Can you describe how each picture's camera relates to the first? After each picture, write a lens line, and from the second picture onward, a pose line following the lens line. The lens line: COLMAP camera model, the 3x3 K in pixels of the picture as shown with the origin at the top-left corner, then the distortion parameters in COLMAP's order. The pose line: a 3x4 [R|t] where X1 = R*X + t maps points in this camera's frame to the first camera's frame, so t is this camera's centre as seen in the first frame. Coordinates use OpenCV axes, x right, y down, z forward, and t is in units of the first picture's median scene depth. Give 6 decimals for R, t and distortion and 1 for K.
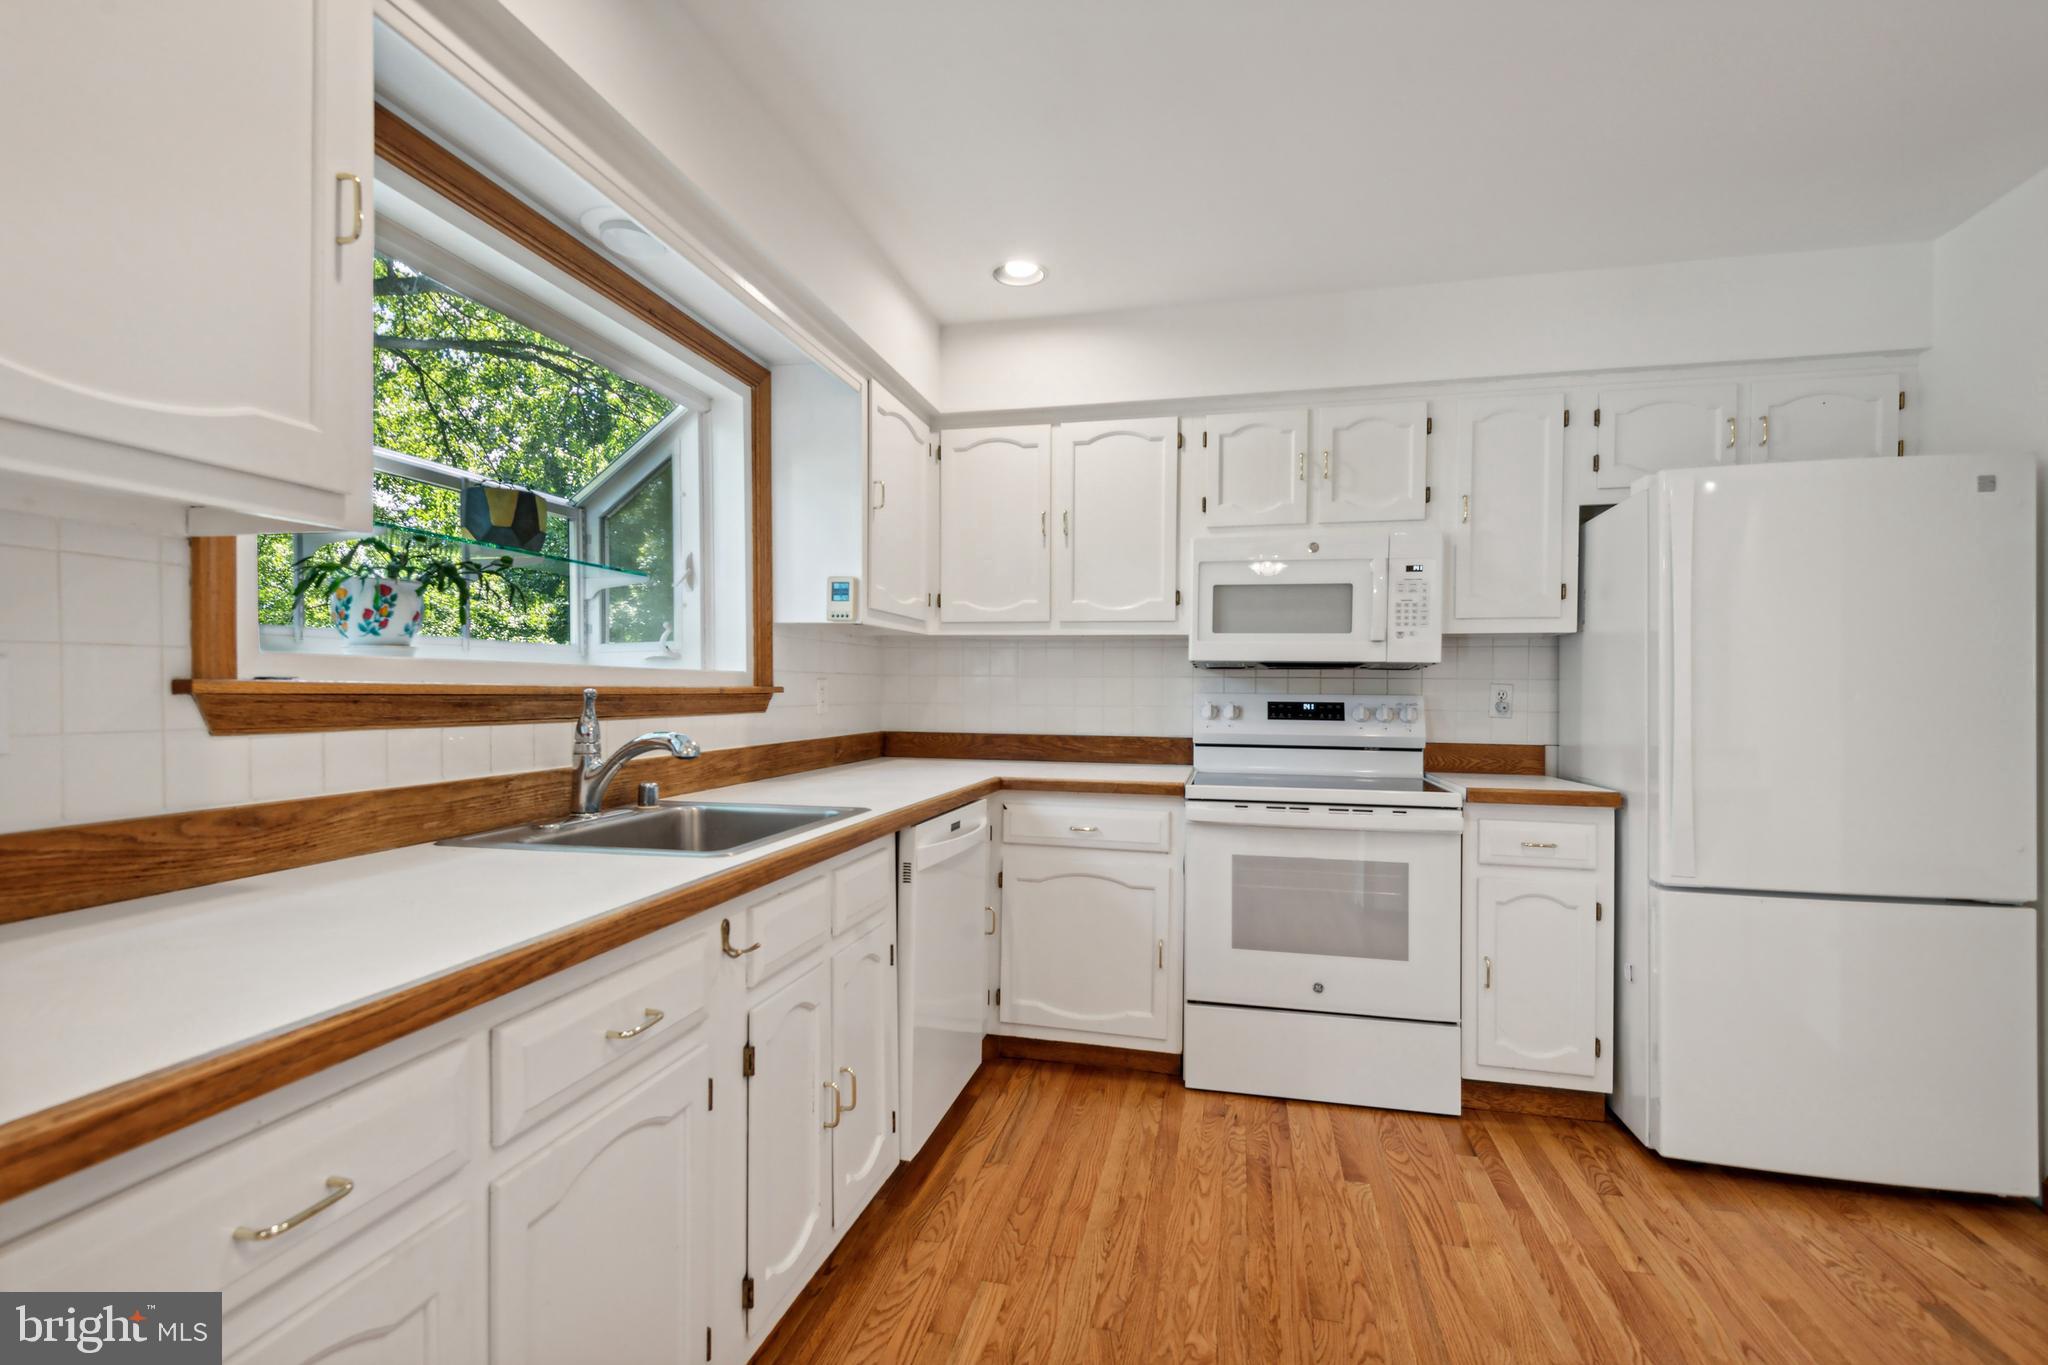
lens RADIAL K [[940.4, 0, 1031.2], [0, 940.4, 703.3], [0, 0, 1]] dist [0.018501, -0.006351]
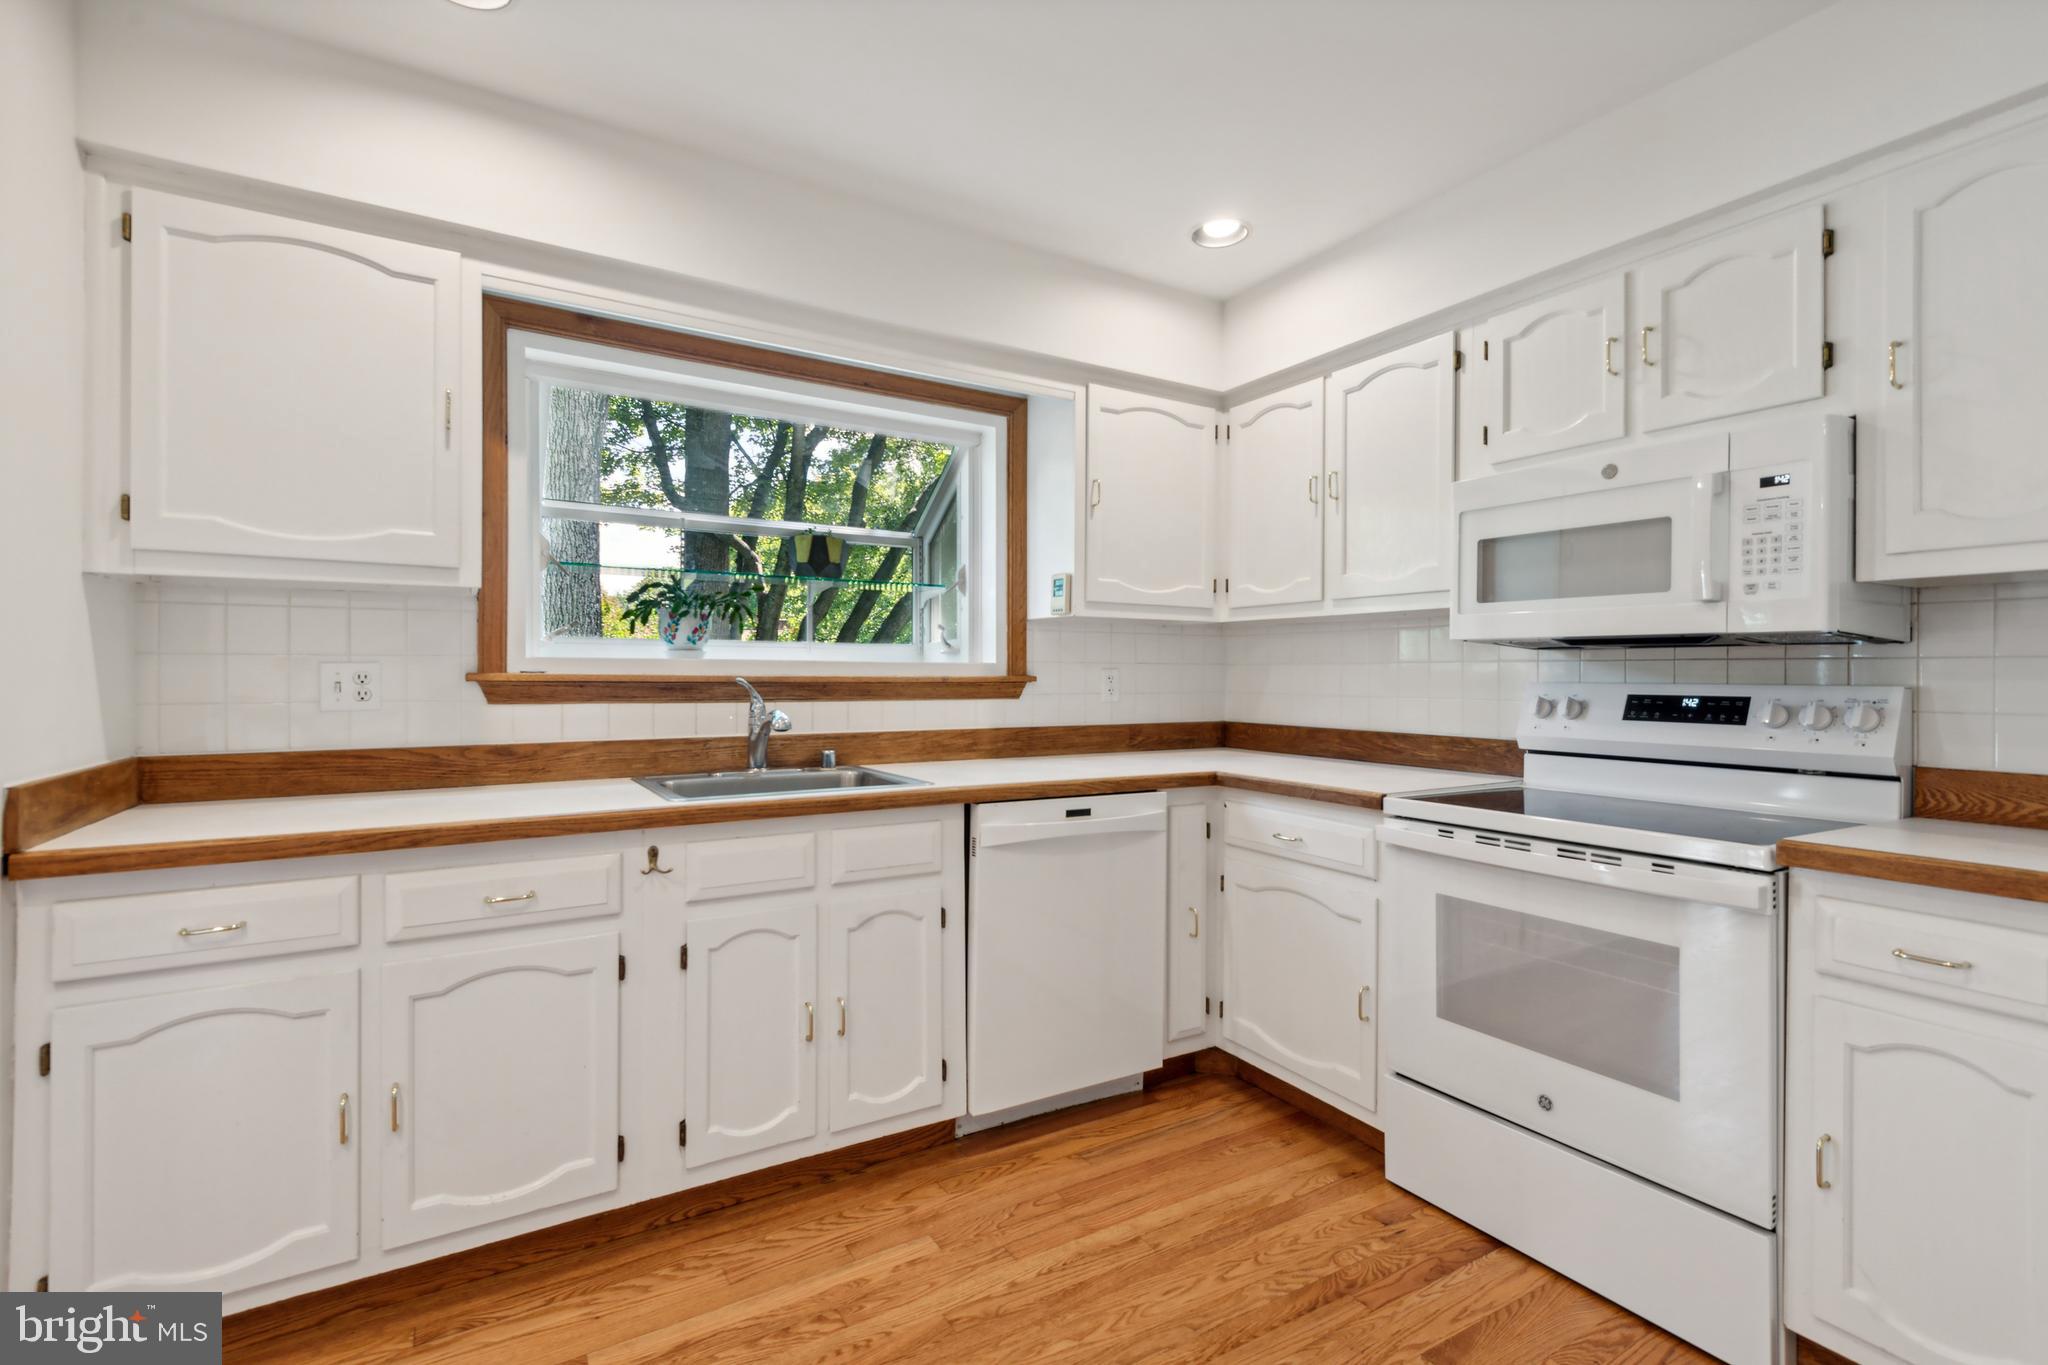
lens RADIAL K [[940.4, 0, 990.8], [0, 940.4, 675.0], [0, 0, 1]] dist [0.018501, -0.006351]
pose [[0.693842, -0.004645, -0.720112, 0.509076], [-0.009178, 0.999841, -0.015293, -0.001338], [0.720068, 0.017220, 0.693689, 0.201806]]
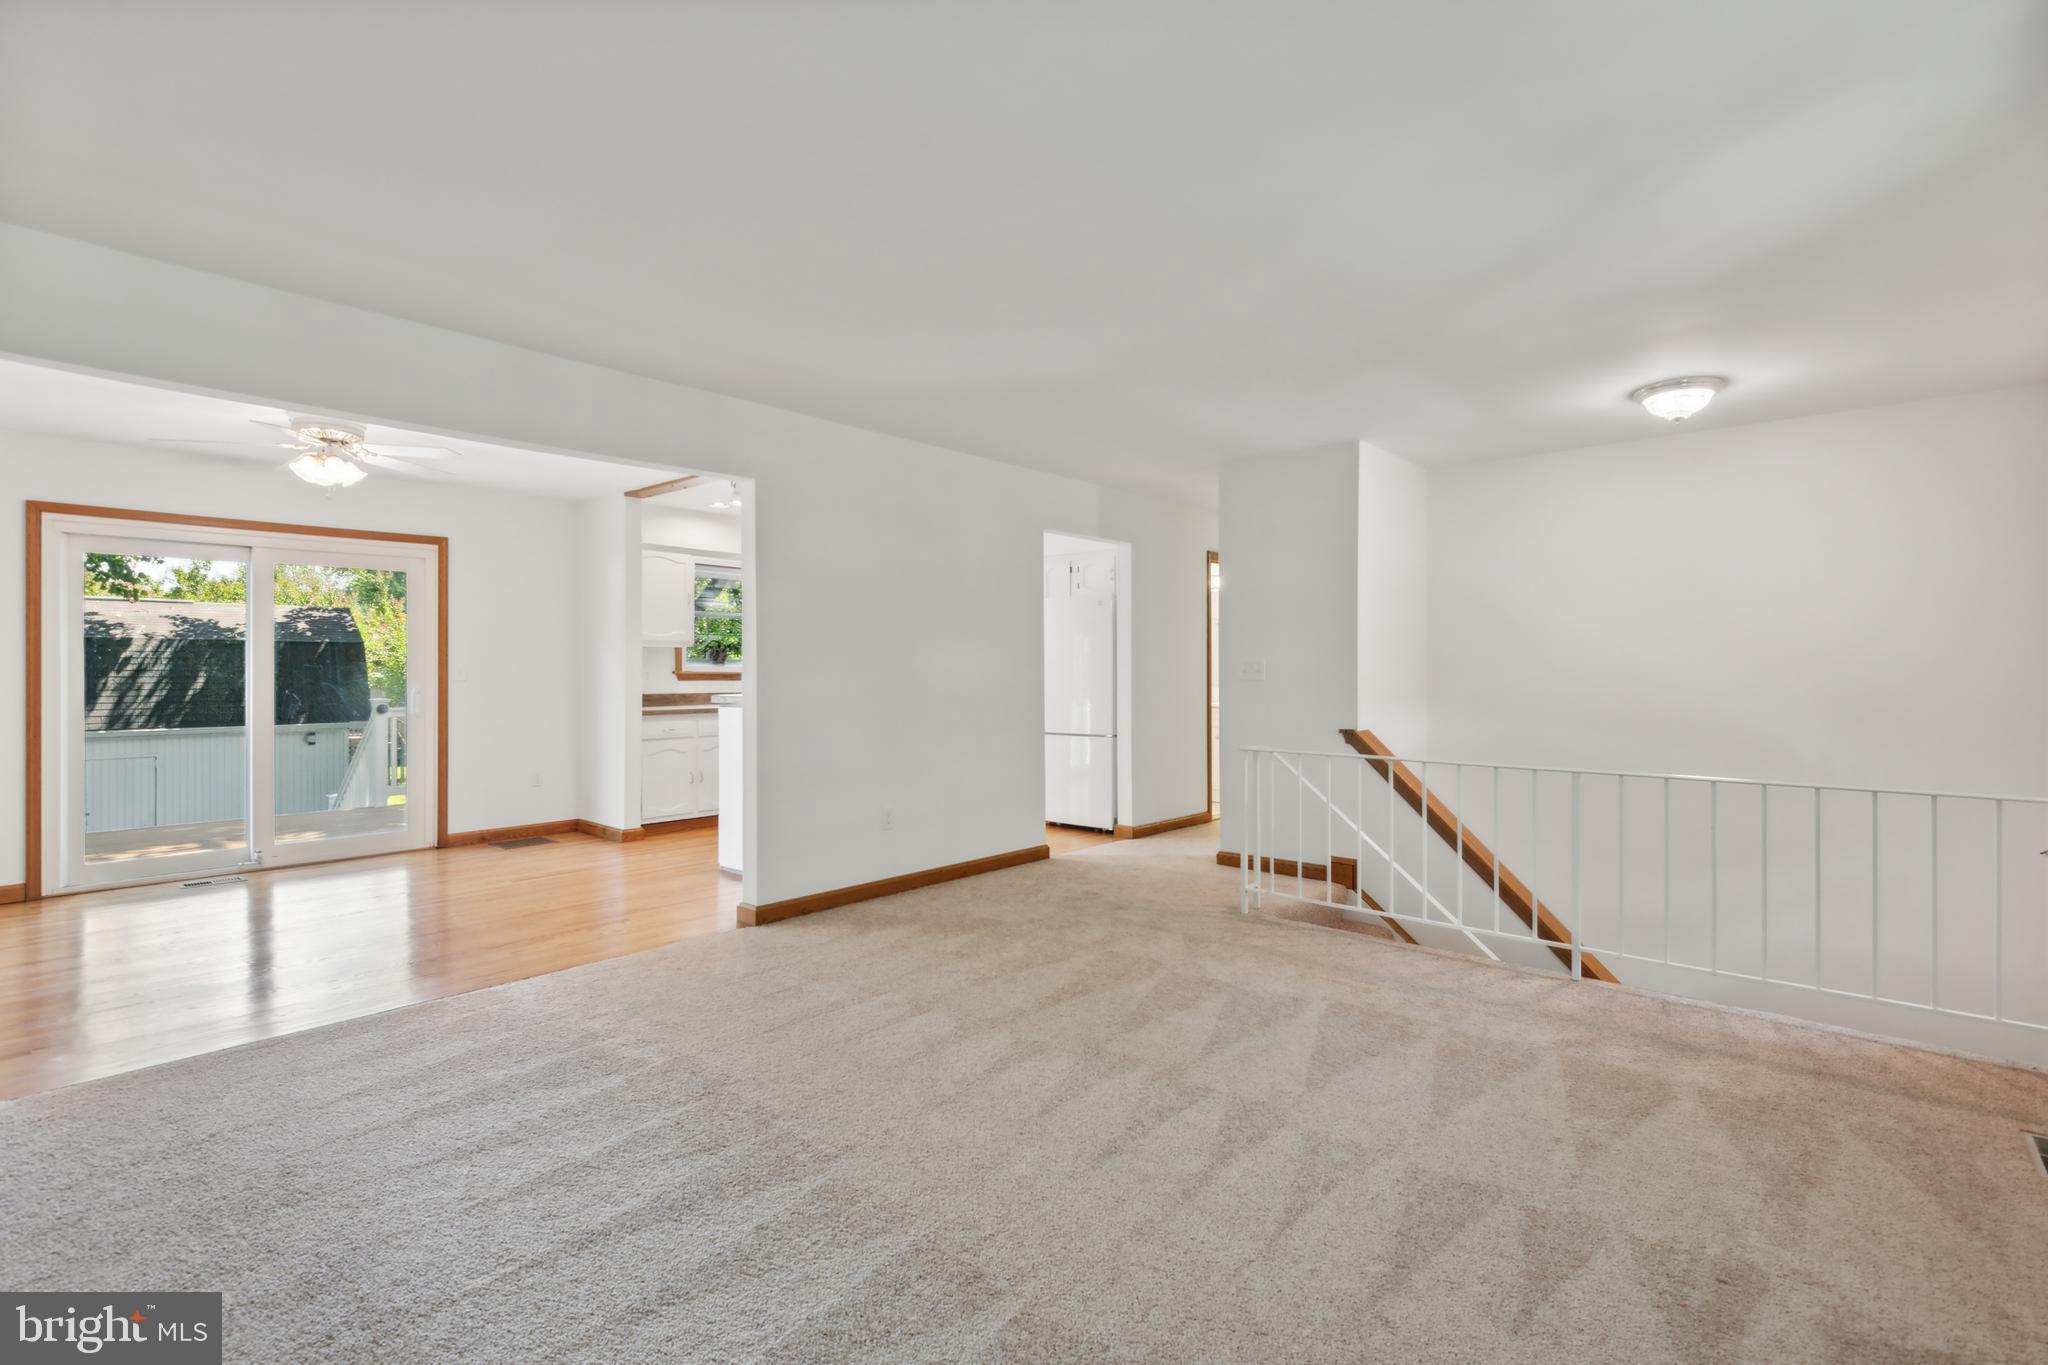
lens RADIAL K [[940.4, 0, 1013.7], [0, 940.4, 670.8], [0, 0, 1]] dist [0.018501, -0.006351]
pose [[0.871003, -0.011835, -0.491136, 1.765622], [0.002847, 0.999815, -0.019044, 0.040551], [0.491270, 0.015189, 0.870875, -1.418610]]
